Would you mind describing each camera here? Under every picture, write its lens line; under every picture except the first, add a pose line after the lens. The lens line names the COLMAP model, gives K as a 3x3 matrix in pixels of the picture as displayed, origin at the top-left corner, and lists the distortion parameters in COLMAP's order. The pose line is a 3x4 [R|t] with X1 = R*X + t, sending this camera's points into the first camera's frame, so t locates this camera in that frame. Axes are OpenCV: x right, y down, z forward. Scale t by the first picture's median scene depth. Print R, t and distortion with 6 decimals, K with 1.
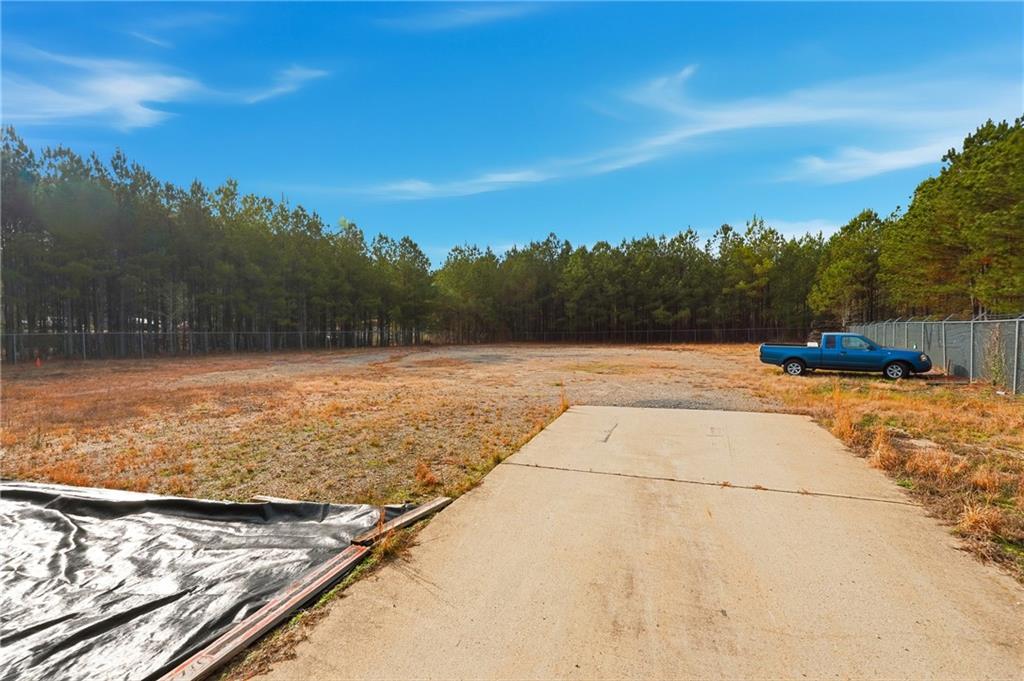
lens RADIAL K [[442.7, 0, 508.6], [0, 442.7, 337.7], [0, 0, 1]] dist [-0.014154, 0.000065]
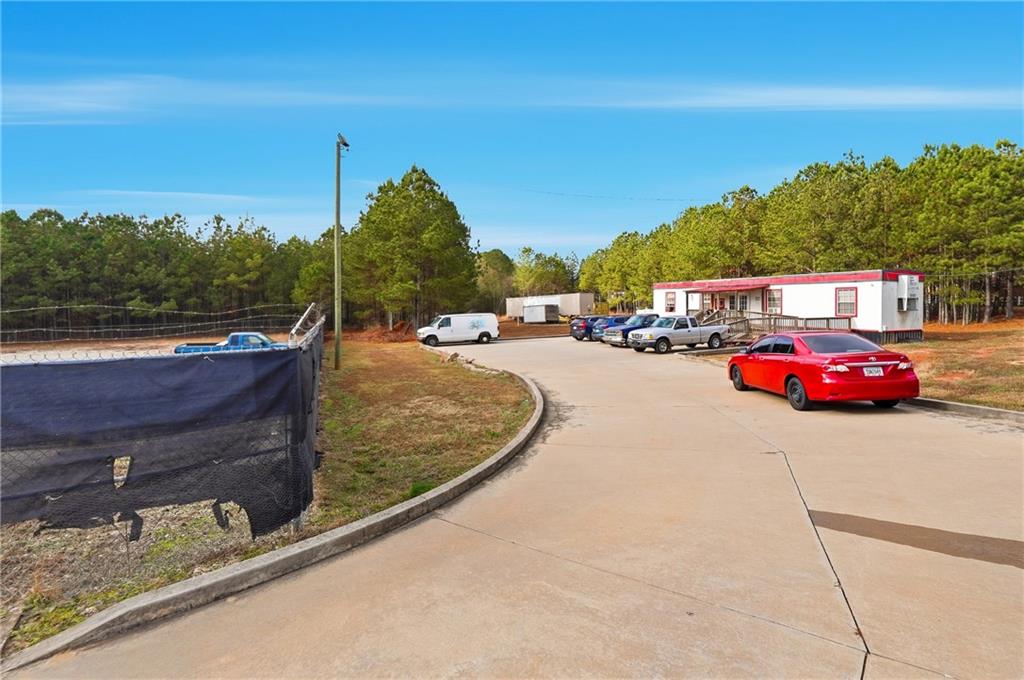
lens RADIAL K [[459.7, 0, 506.7], [0, 459.7, 307.5], [0, 0, 1]] dist [-0.007759, 0.000773]
pose [[0.579148, 0.000056, 0.815223, 0.033676], [0.030499, 0.999298, -0.021736, -0.008550], [-0.814652, 0.037452, 0.578740, -0.097061]]
